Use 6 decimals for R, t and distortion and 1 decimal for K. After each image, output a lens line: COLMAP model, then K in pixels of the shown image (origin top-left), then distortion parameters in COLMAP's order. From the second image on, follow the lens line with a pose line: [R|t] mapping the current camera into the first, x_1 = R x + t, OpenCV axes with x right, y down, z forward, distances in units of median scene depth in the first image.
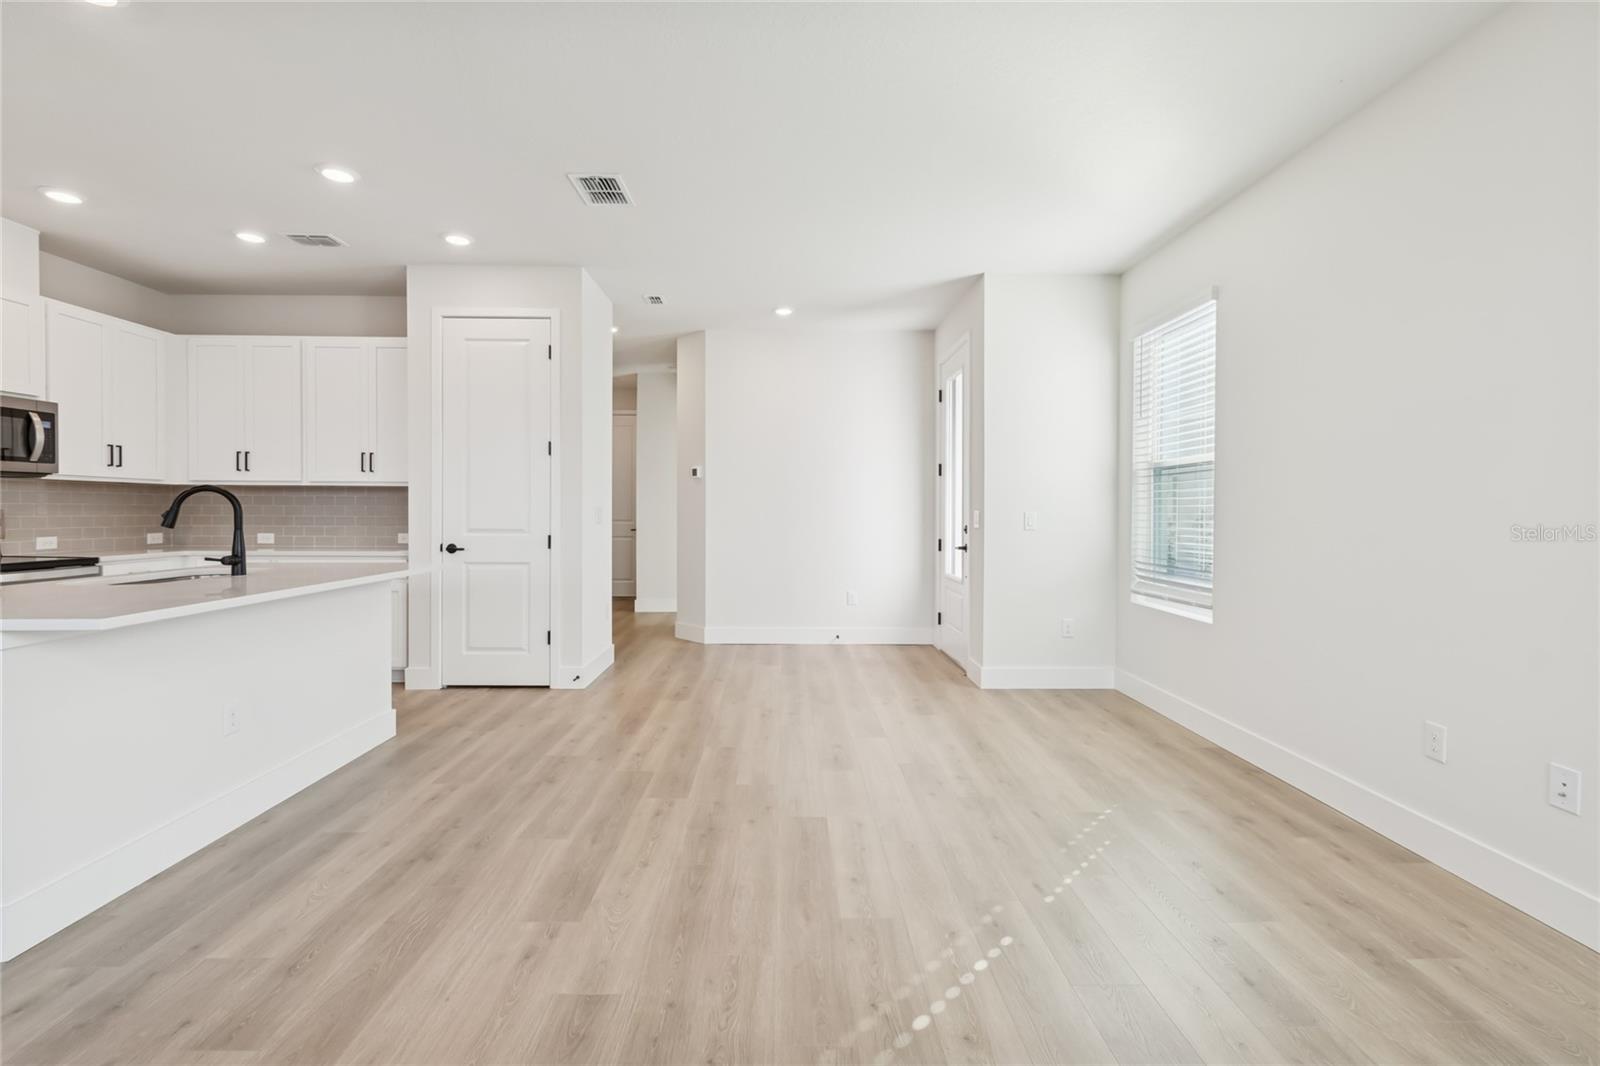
lens RADIAL K [[707.0, 0, 795.1], [0, 707.0, 519.8], [0, 0, 1]] dist [0.001504, -0.001540]
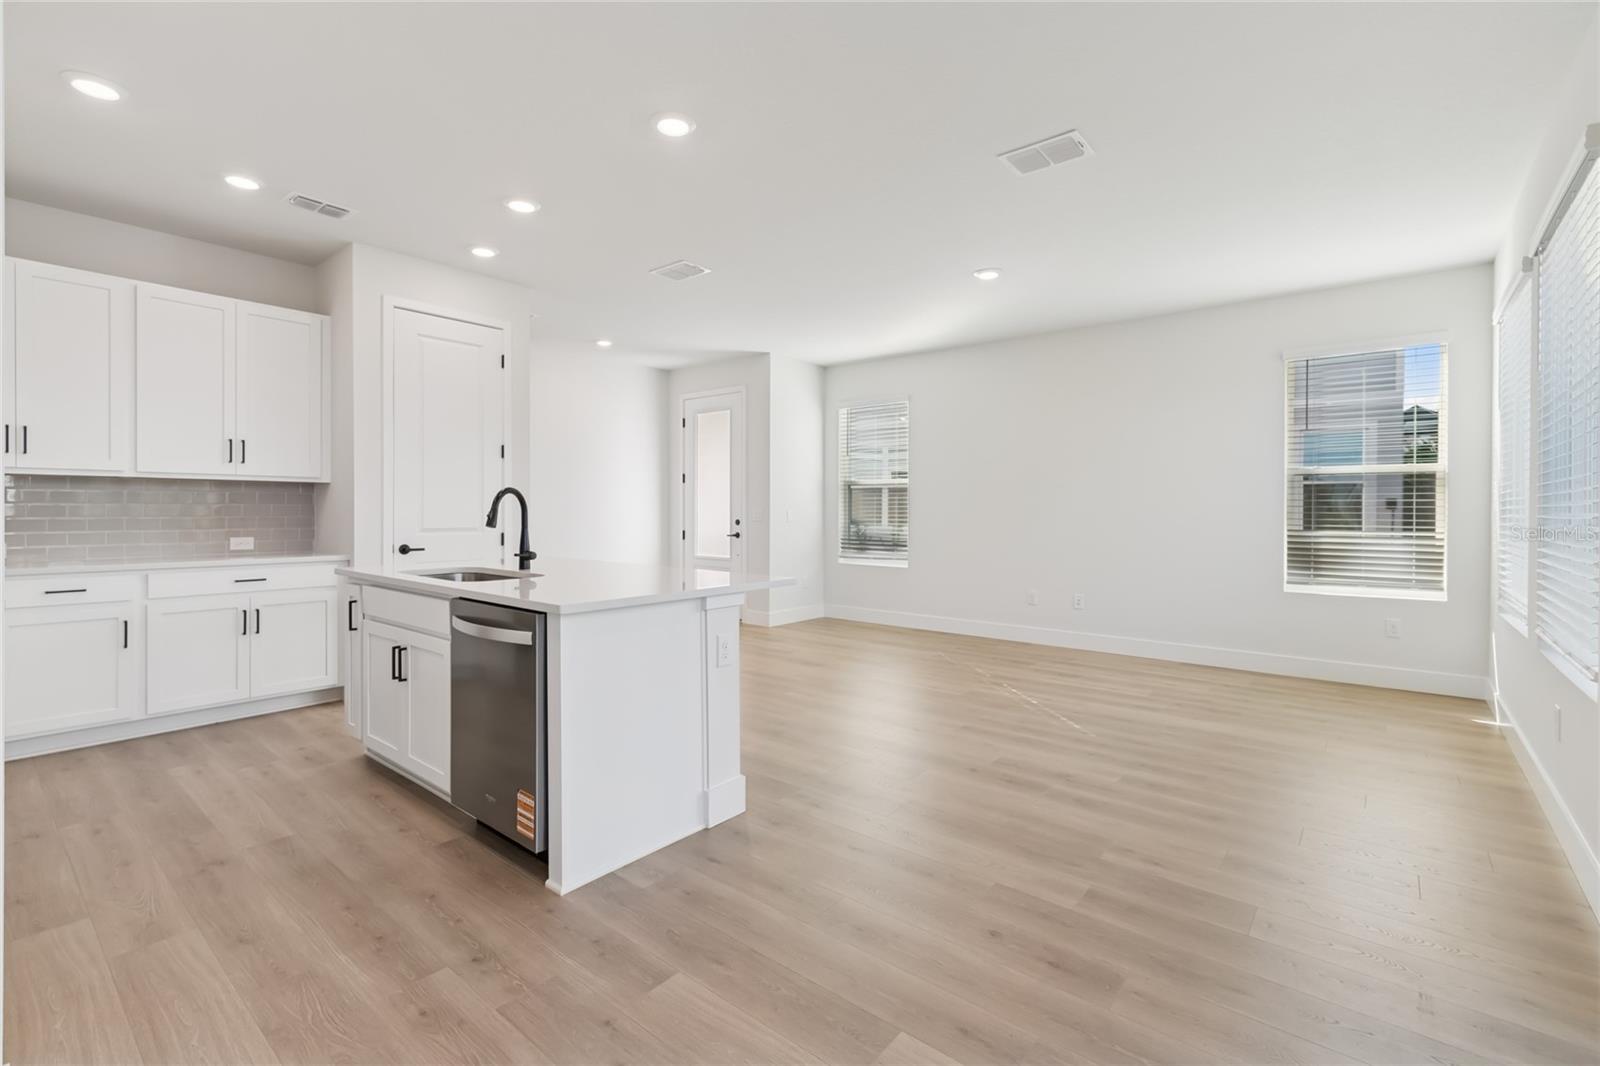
lens RADIAL K [[707.0, 0, 794.9], [0, 707.0, 514.3], [0, 0, 1]] dist [0.001504, -0.001540]
pose [[0.654158, -0.006407, 0.756331, -0.911809], [0.010108, 0.999949, -0.000271, -0.001313], [-0.756291, 0.007823, 0.654189, -0.026367]]
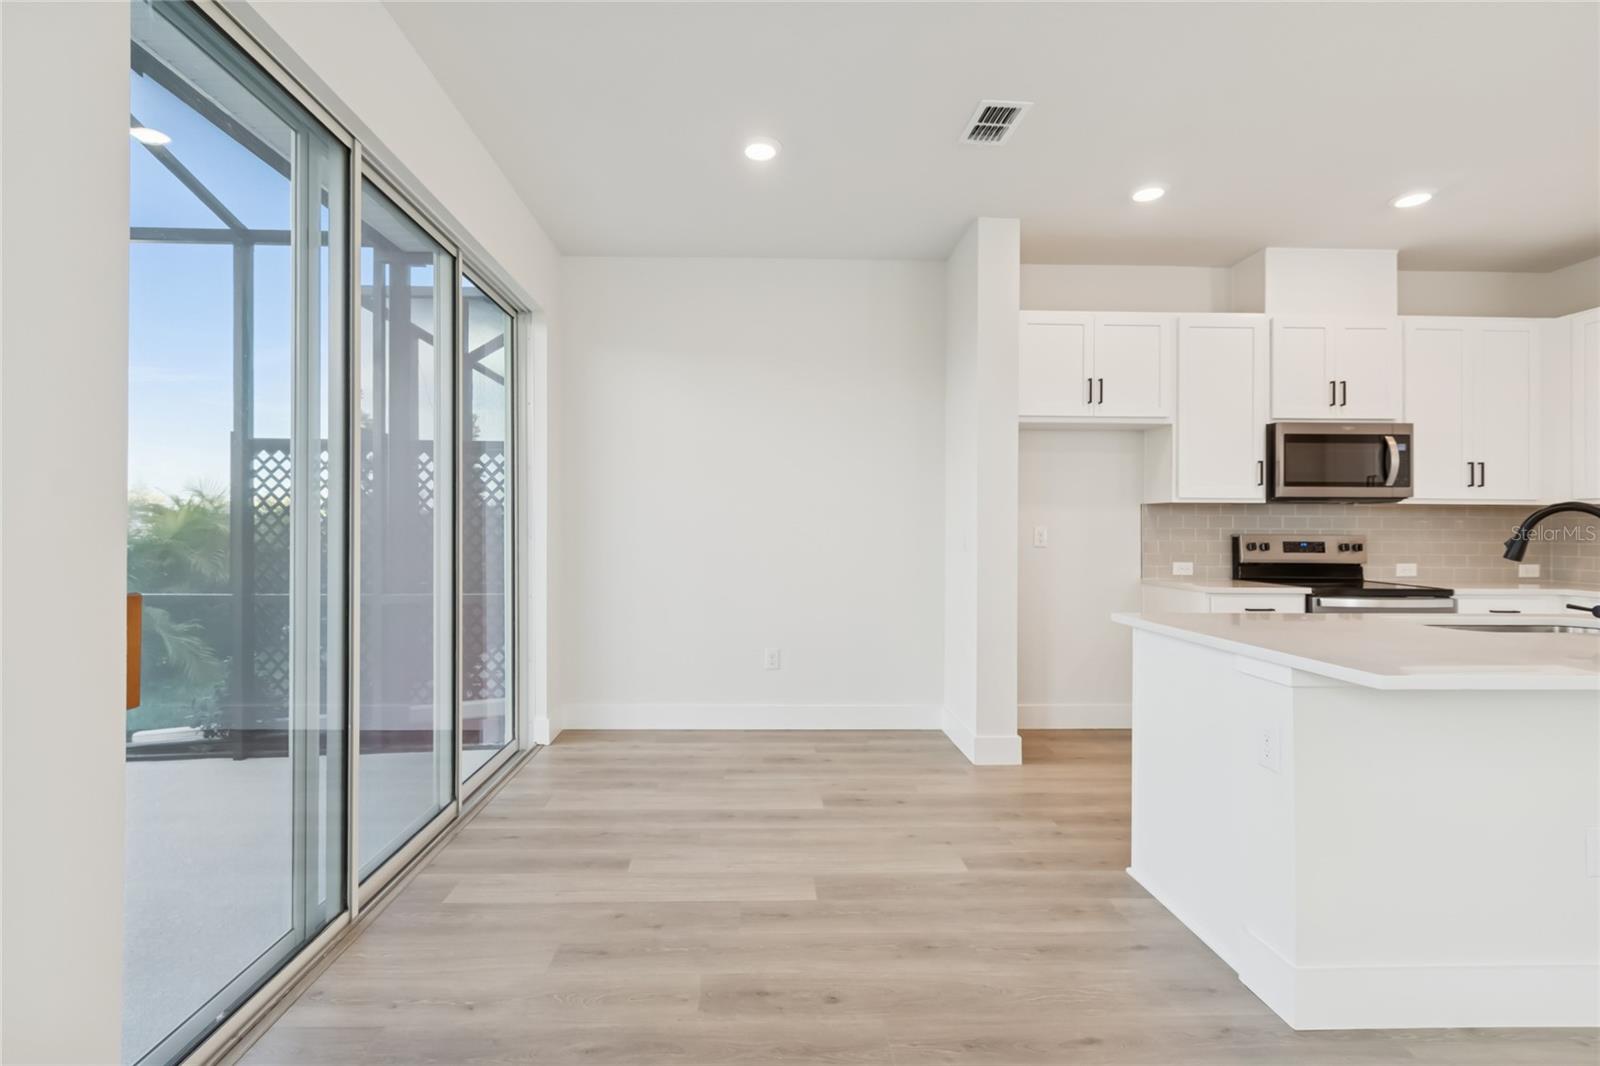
lens RADIAL K [[707.0, 0, 772.6], [0, 707.0, 522.8], [0, 0, 1]] dist [0.001504, -0.001540]
pose [[-0.000463, -0.012660, -0.999920, -0.088969], [-0.020341, 0.999713, -0.012648, -0.001798], [0.999793, 0.020333, -0.000721, 0.133309]]
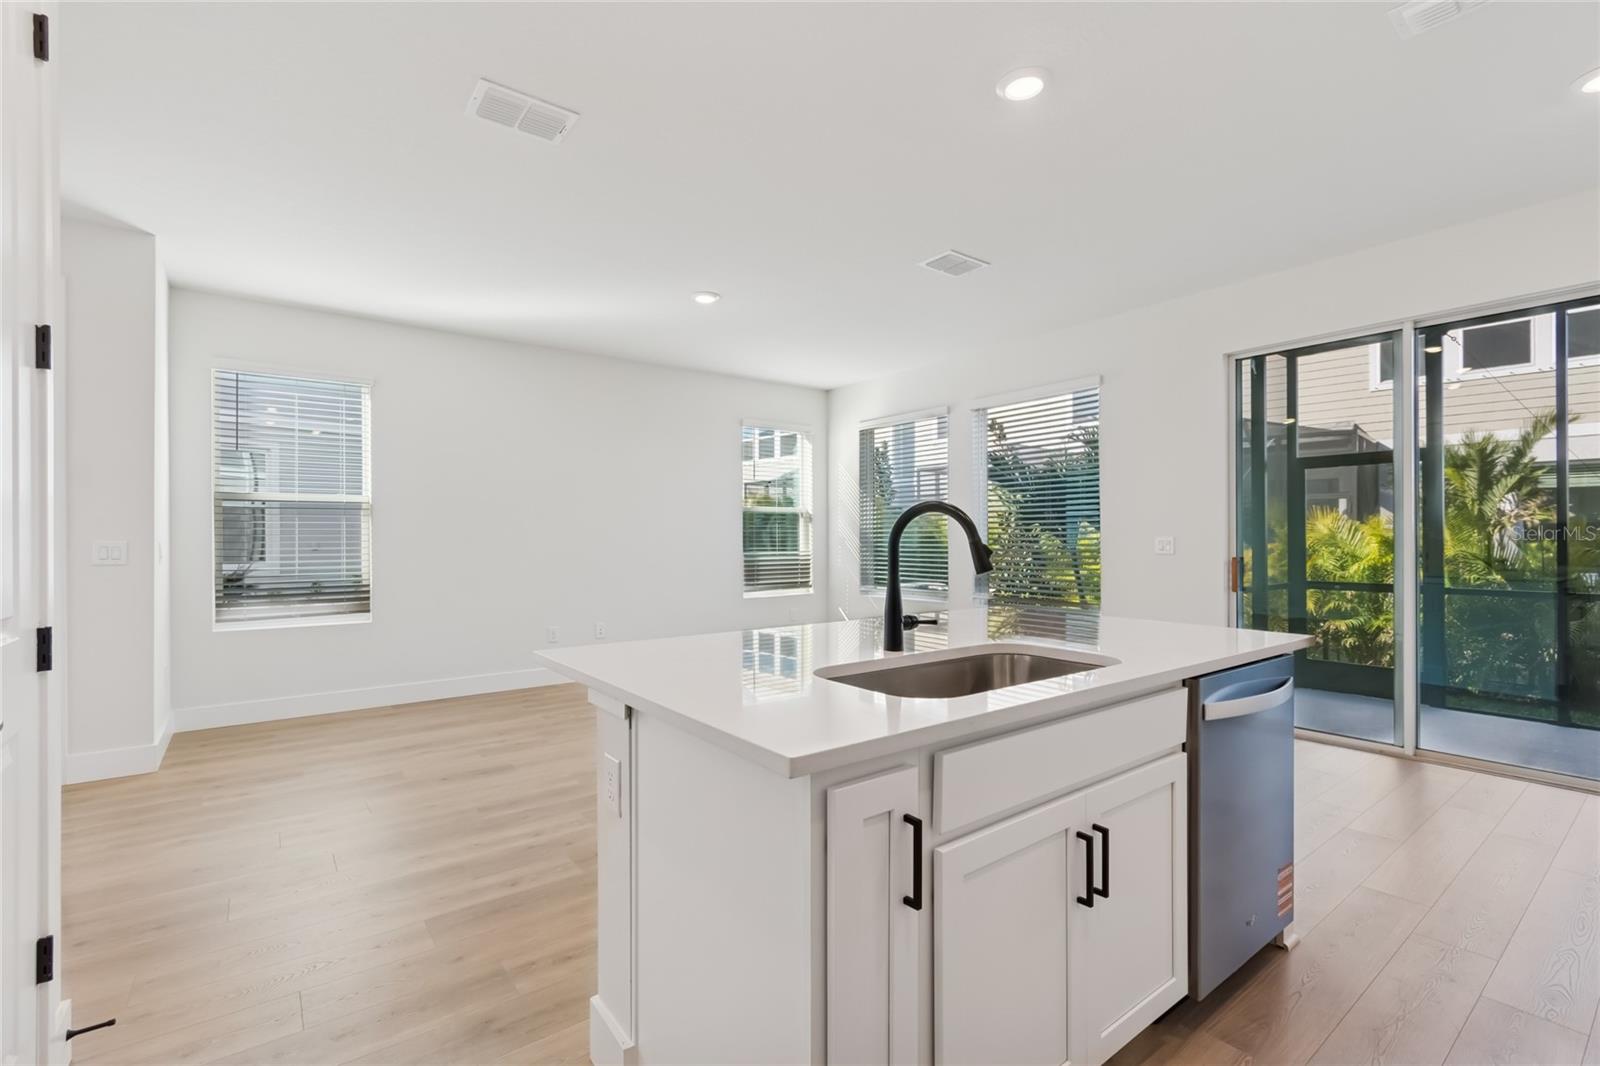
lens RADIAL K [[741.5, 0, 804.5], [0, 741.5, 541.1], [0, 0, 1]] dist [0.052184, 0.000387]
pose [[-0.609366, -0.004533, 0.792876, -0.849308], [0.016400, 0.999698, 0.018319, -0.017659], [-0.792720, 0.024166, -0.609107, 0.979050]]
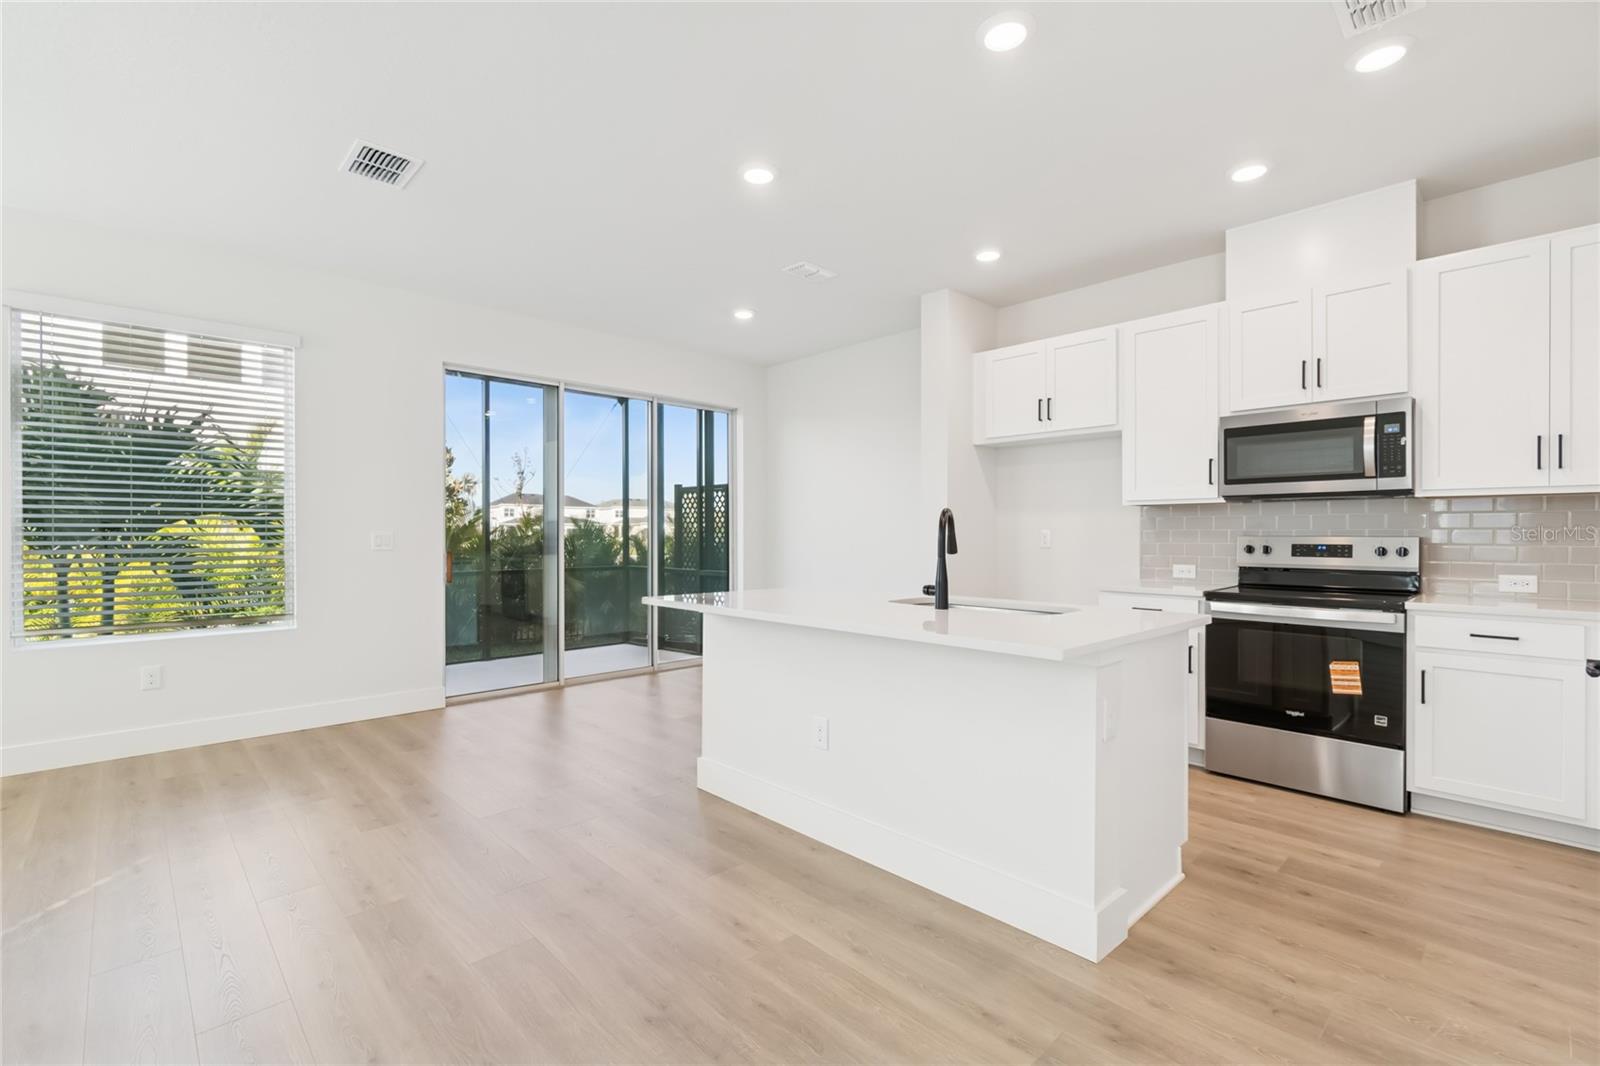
lens RADIAL K [[707.0, 0, 789.8], [0, 707.0, 534.1], [0, 0, 1]] dist [0.001504, -0.001540]
pose [[-0.739432, -0.003655, -0.673222, -0.033803], [-0.012925, 0.999878, 0.008767, -0.014027], [0.673107, 0.015184, -0.739389, 1.033683]]
